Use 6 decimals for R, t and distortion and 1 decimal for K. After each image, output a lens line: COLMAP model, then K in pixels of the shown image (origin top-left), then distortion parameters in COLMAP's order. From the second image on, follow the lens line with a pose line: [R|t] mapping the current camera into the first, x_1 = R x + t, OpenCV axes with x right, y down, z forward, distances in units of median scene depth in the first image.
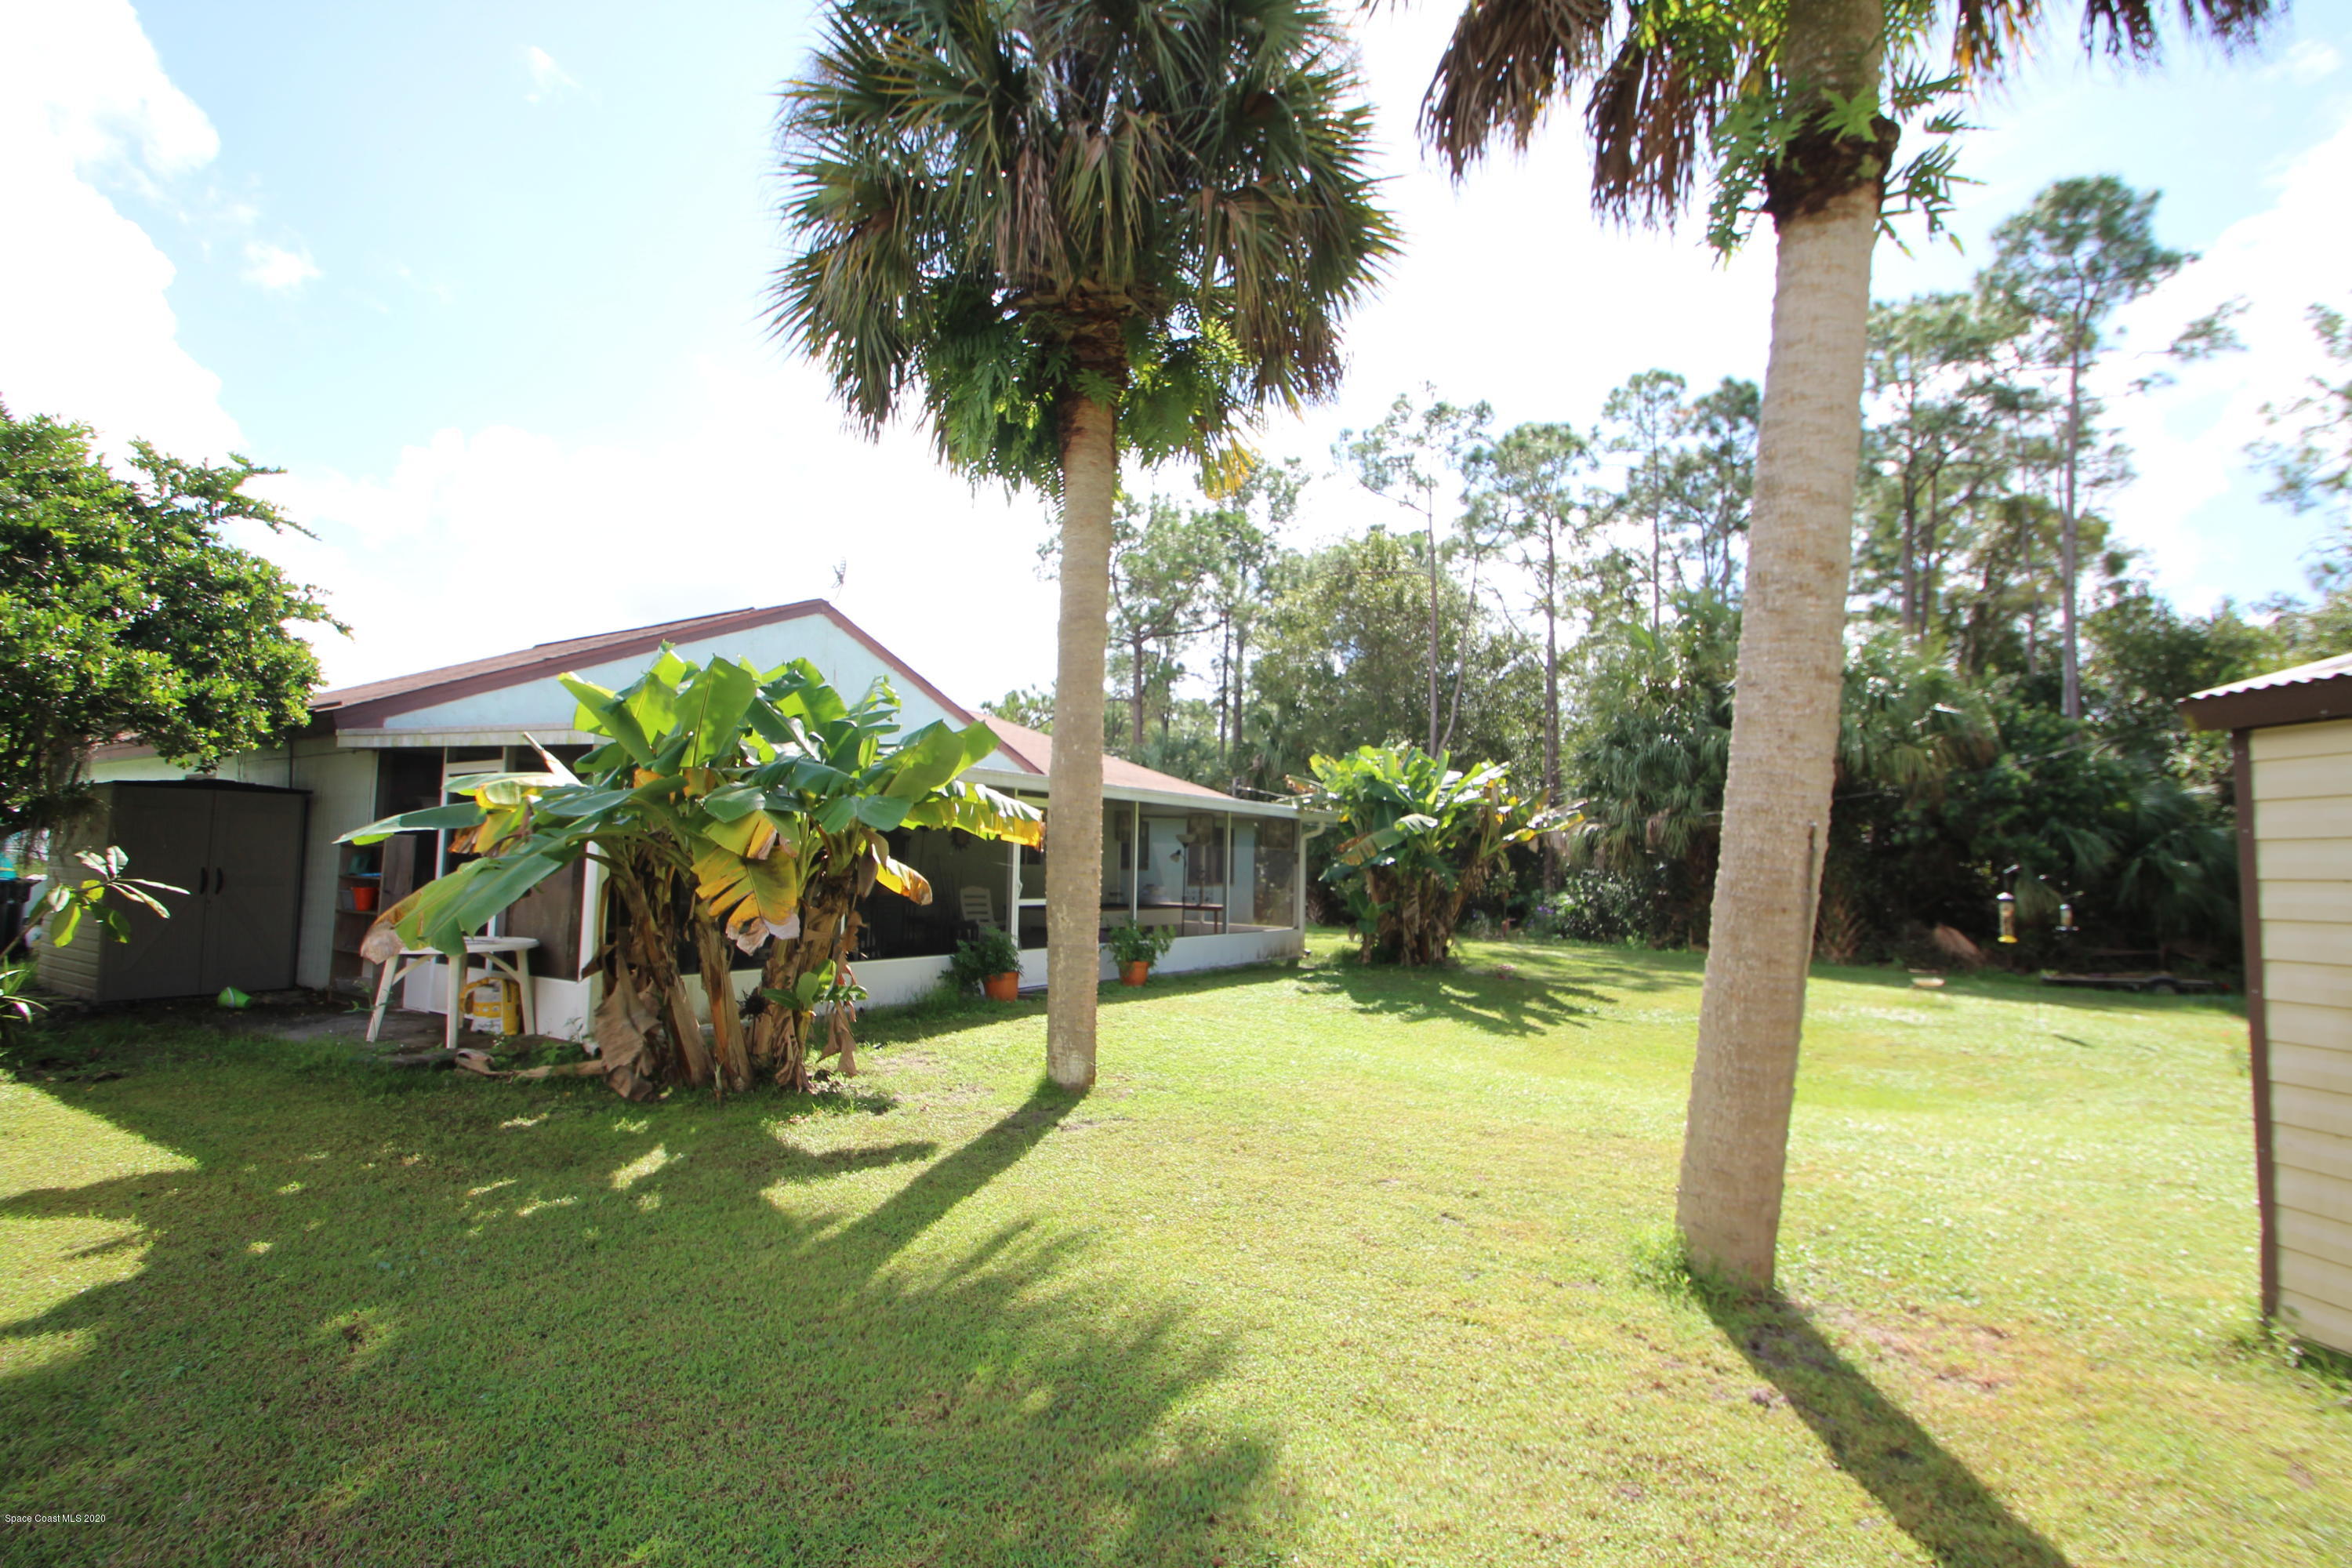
lens RADIAL K [[1097.9, 0, 1173.4], [0, 1097.9, 782.0], [0, 0, 1]] dist [-0.002500, -0.007158]
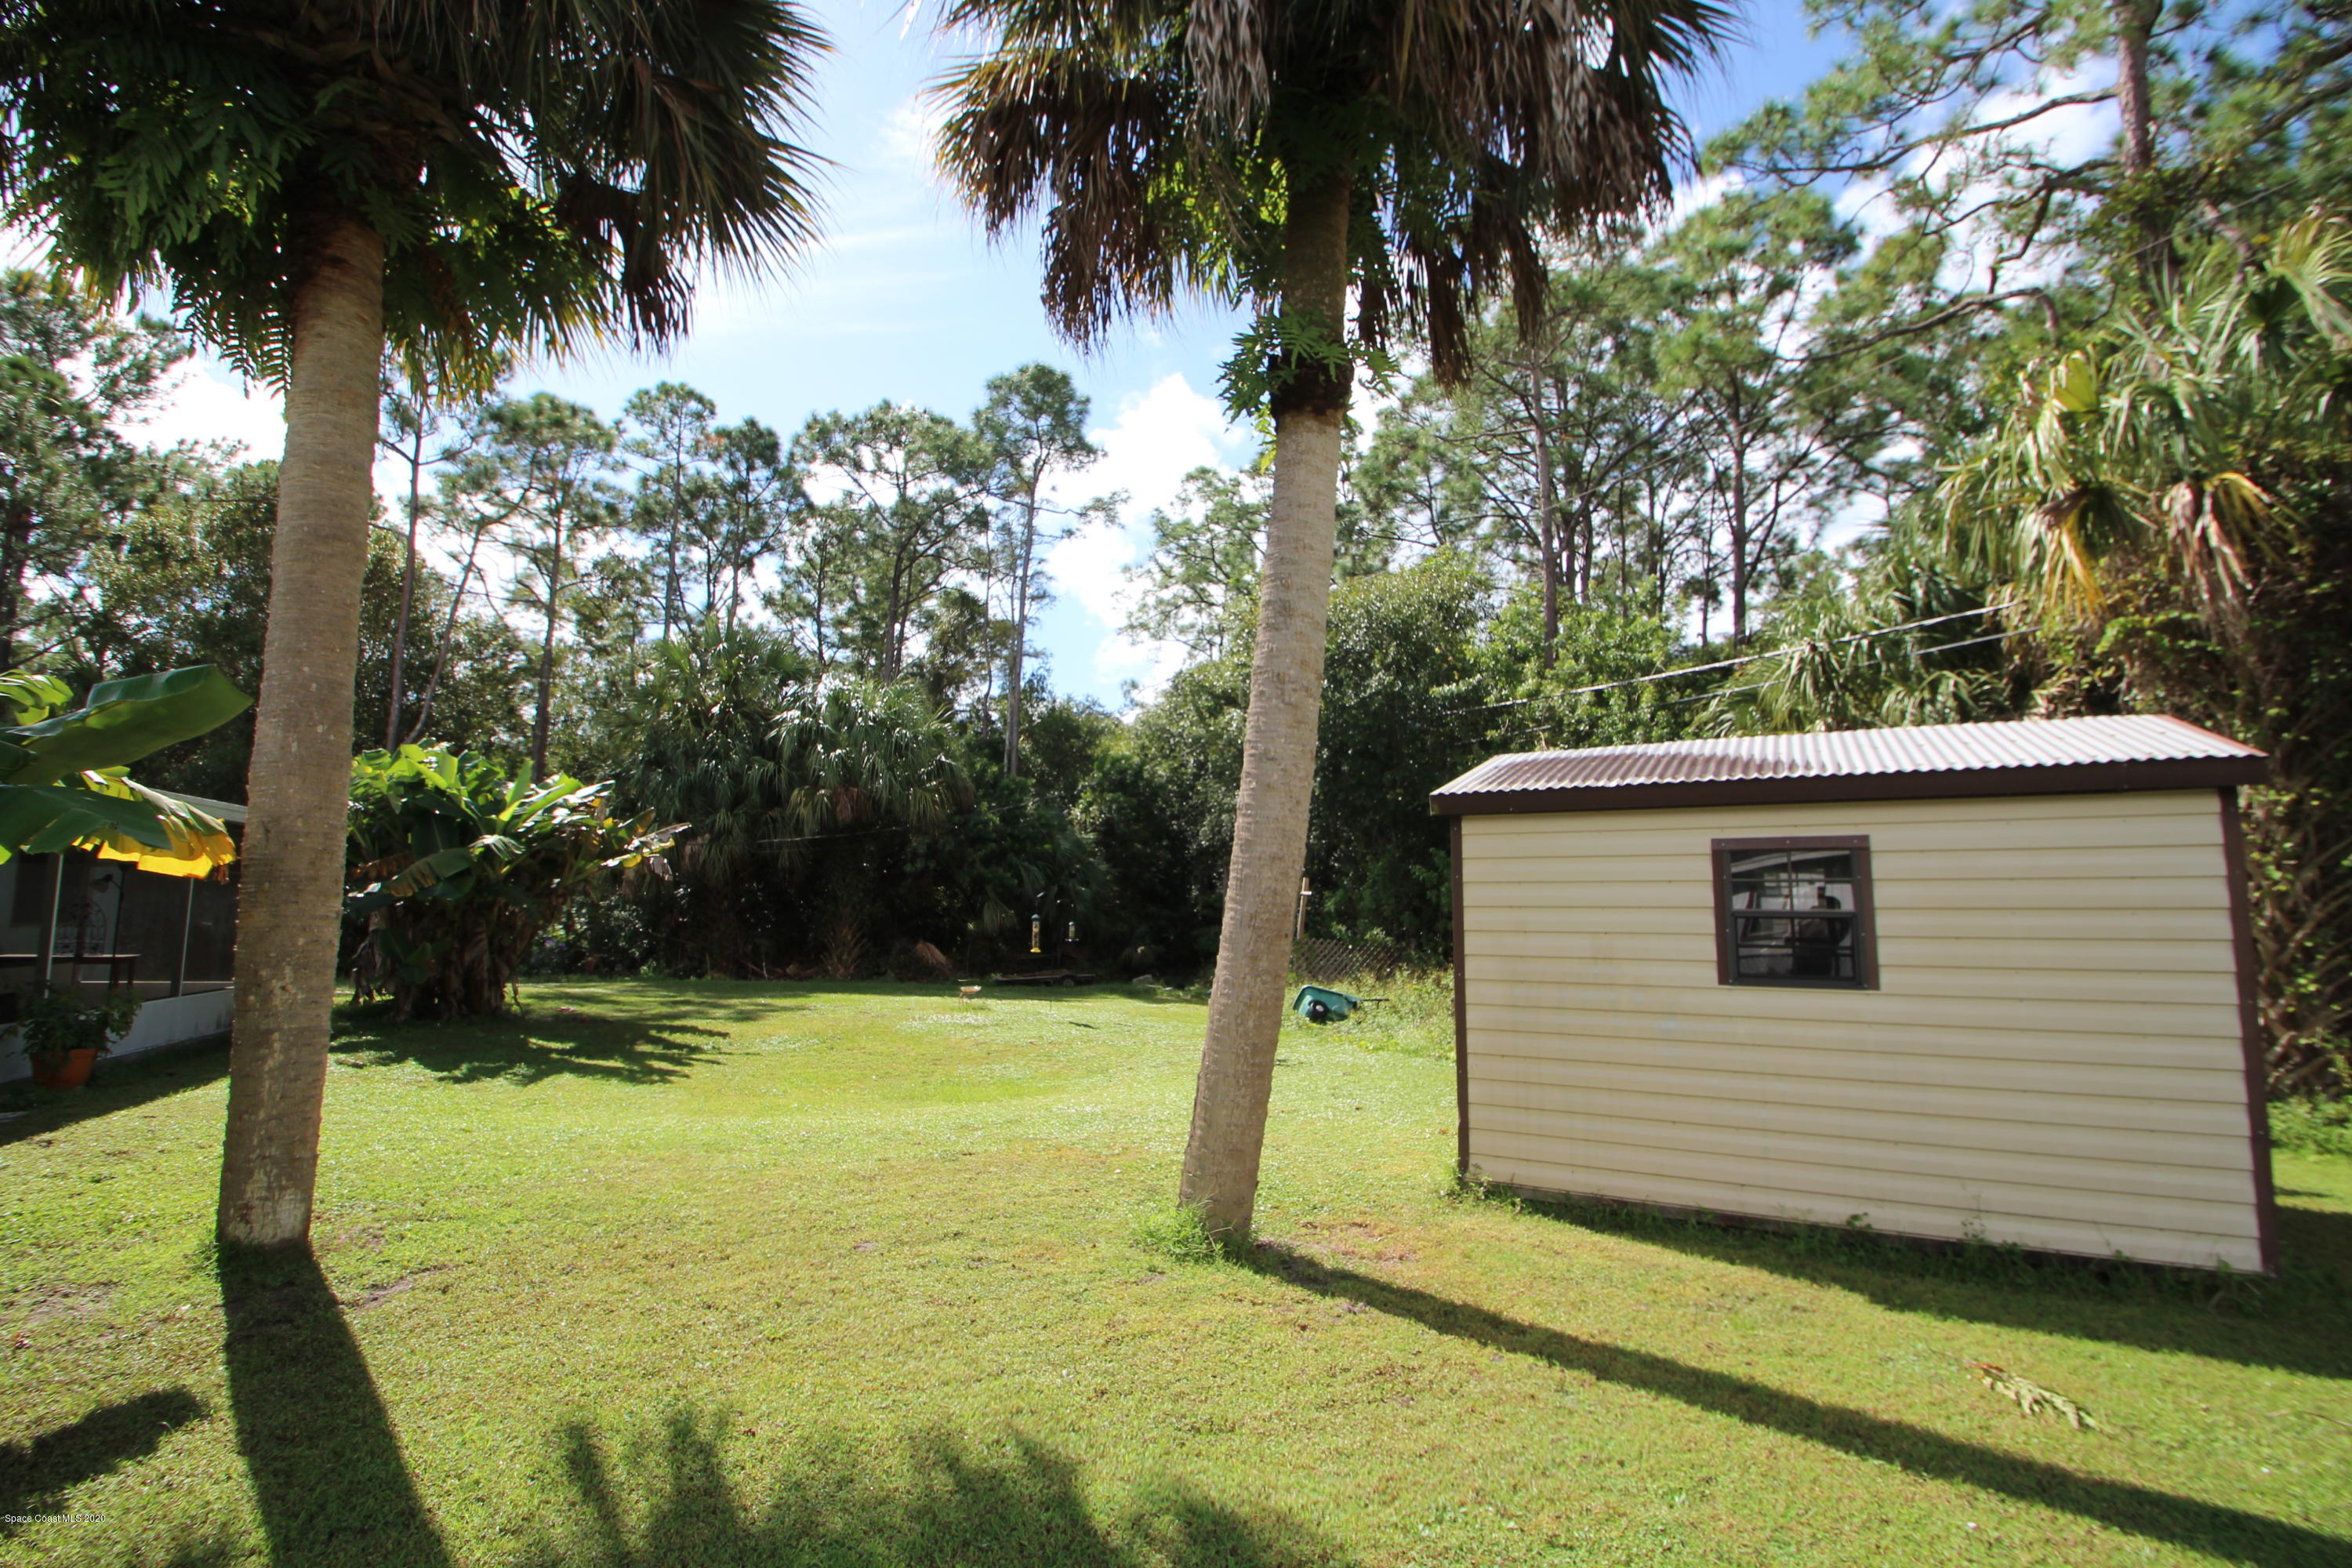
lens RADIAL K [[1097.9, 0, 1225.3], [0, 1097.9, 779.1], [0, 0, 1]] dist [-0.002500, -0.007158]
pose [[0.578773, 0.077563, 0.811792, -0.121334], [-0.058000, 0.996861, -0.053894, 0.001348], [-0.813424, -0.015891, 0.581454, 0.066770]]
